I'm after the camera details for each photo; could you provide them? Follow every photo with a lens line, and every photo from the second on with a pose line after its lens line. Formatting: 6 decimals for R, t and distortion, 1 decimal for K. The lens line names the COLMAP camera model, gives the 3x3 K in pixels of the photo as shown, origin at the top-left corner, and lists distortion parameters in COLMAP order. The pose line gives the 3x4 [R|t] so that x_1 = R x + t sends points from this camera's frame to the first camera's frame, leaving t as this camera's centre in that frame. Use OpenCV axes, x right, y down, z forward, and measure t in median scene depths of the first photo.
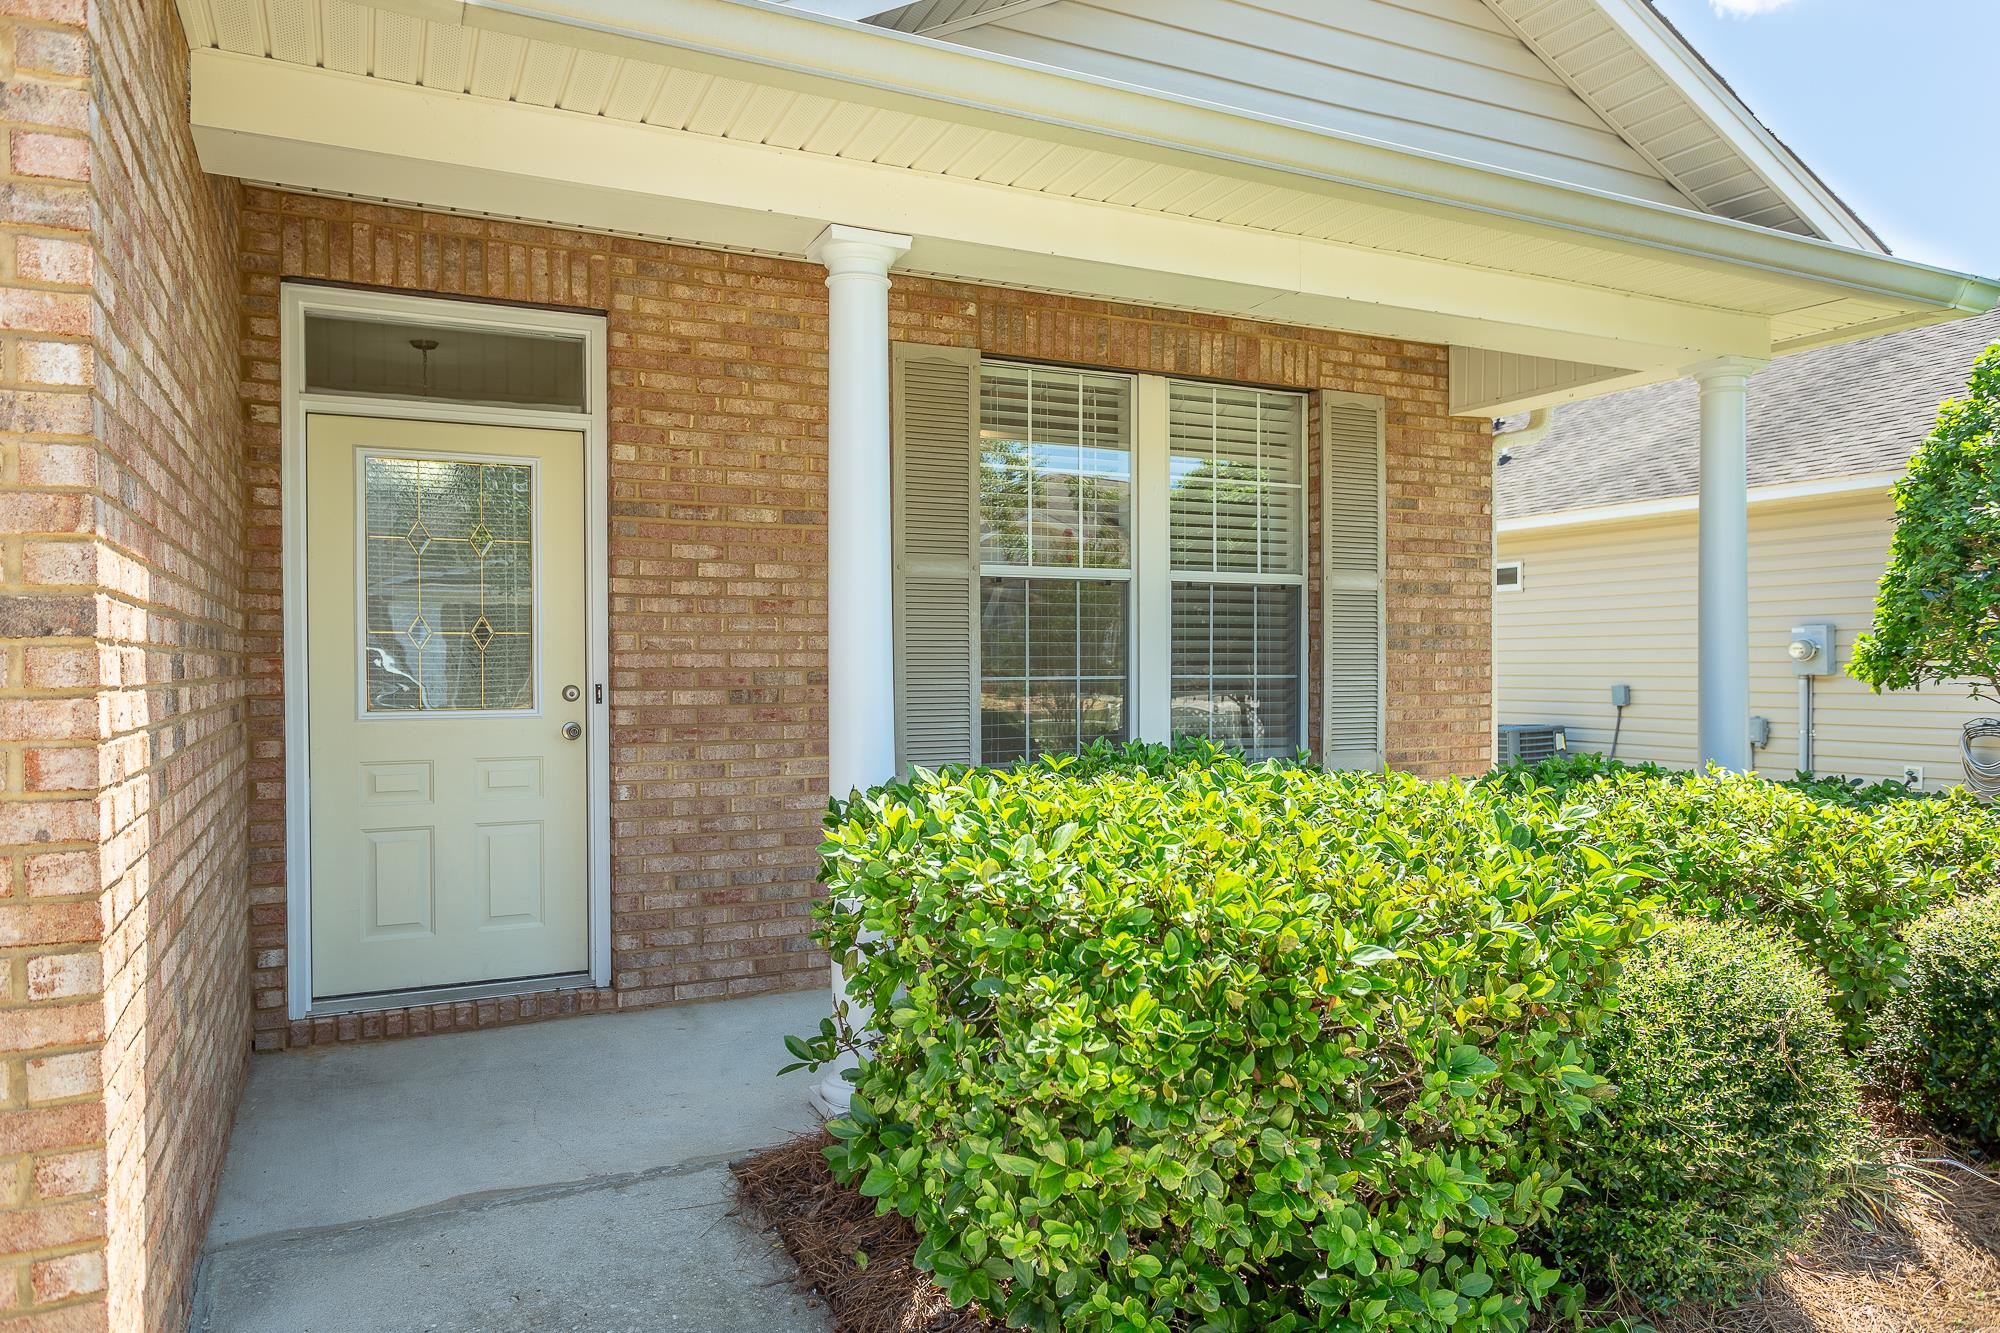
lens RADIAL K [[1182.3, 0, 1000.0], [0, 1182.3, 666.5], [0, 0, 1]] dist [0.002493, 0.000315]
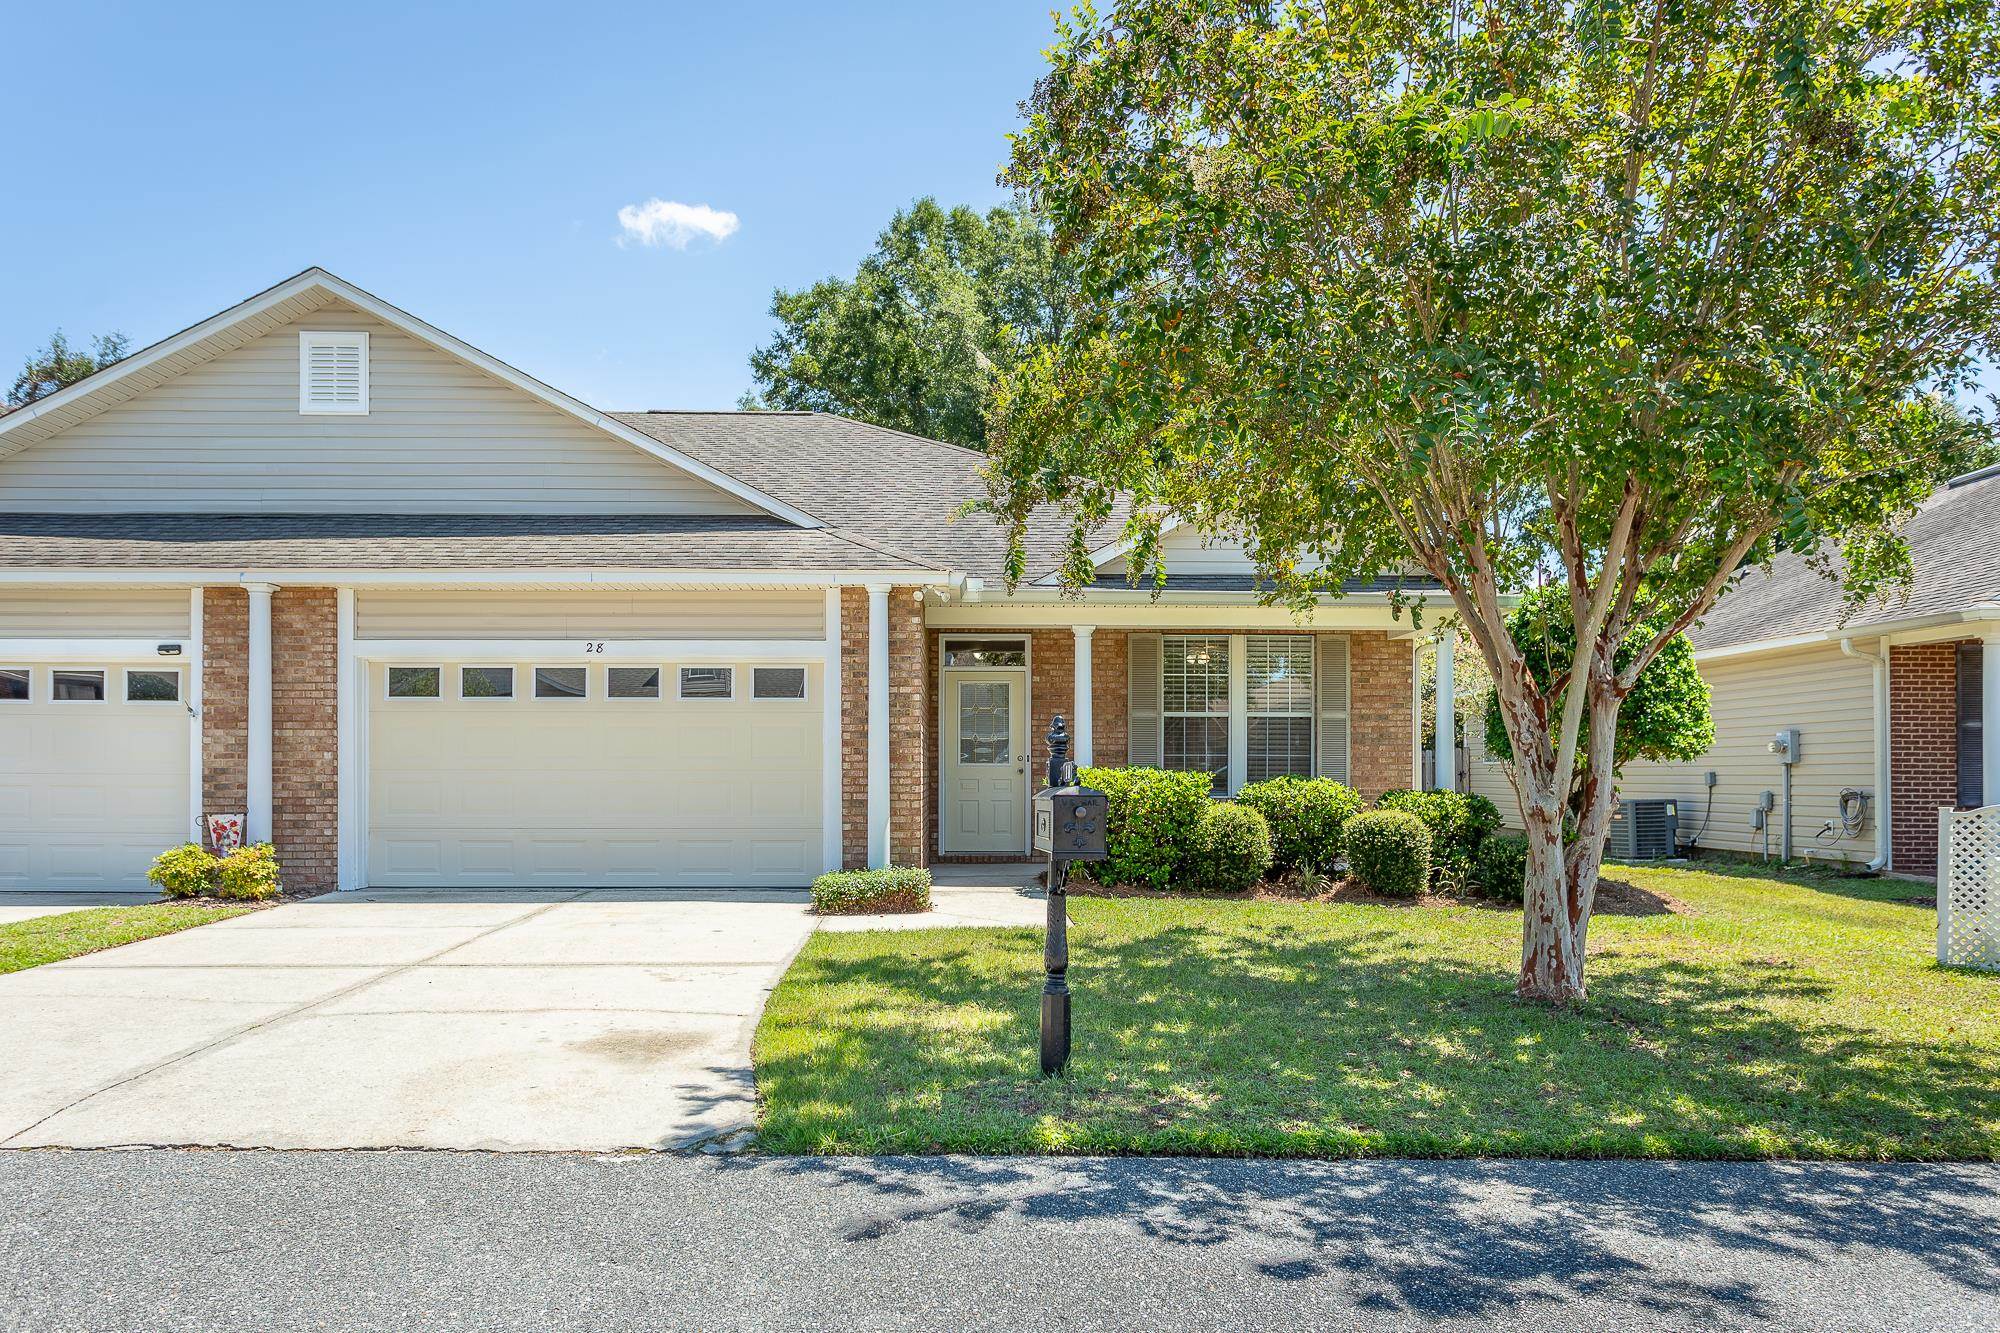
lens RADIAL K [[1221.3, 0, 1000.0], [0, 1221.3, 666.5], [0, 0, 1]] dist [0.000226, -0.000017]
pose [[0.891168, -0.031170, -0.452601, 0.790211], [-0.009448, 0.996146, -0.087206, 0.048072], [0.453575, 0.081991, 0.887439, -1.415849]]
